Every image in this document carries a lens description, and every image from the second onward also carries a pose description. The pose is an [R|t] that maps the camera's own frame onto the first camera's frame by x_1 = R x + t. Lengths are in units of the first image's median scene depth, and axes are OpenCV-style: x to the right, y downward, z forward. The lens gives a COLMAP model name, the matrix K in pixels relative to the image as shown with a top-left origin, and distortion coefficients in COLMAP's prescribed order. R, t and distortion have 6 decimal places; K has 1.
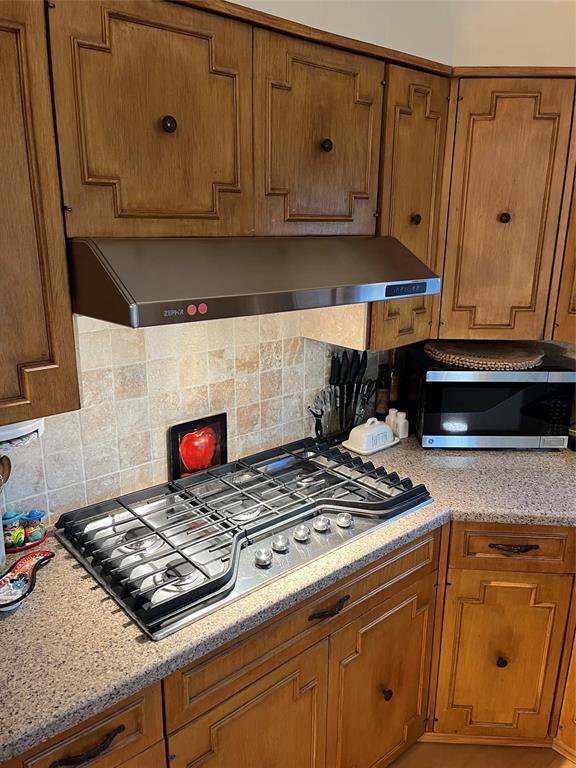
lens RADIAL K [[580.2, 0, 288.6], [0, 580.2, 380.0], [0, 0, 1]] dist [0.088385, -0.113231]
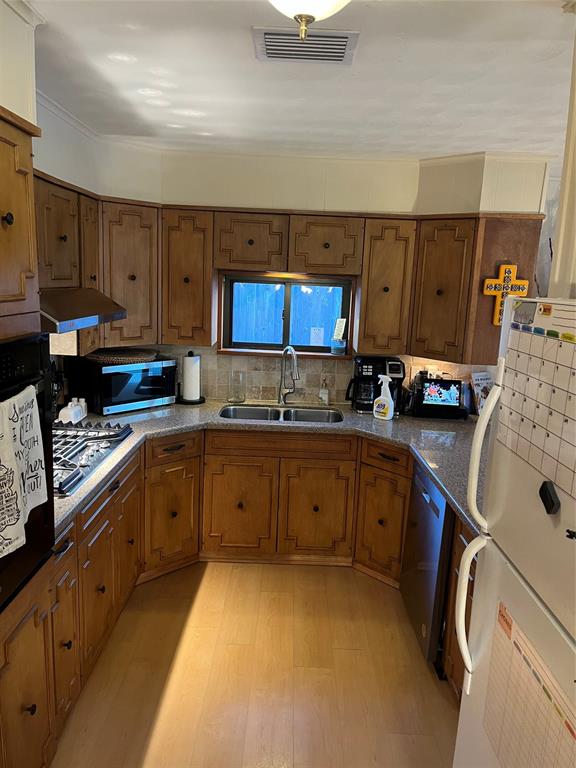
lens RADIAL K [[580.2, 0, 288.6], [0, 580.2, 380.0], [0, 0, 1]] dist [0.088385, -0.113231]
pose [[0.661860, -0.113394, 0.741002, -0.718345], [0.164484, 0.986372, 0.004026, 0.112395], [-0.731360, 0.119218, 0.671491, -0.551027]]
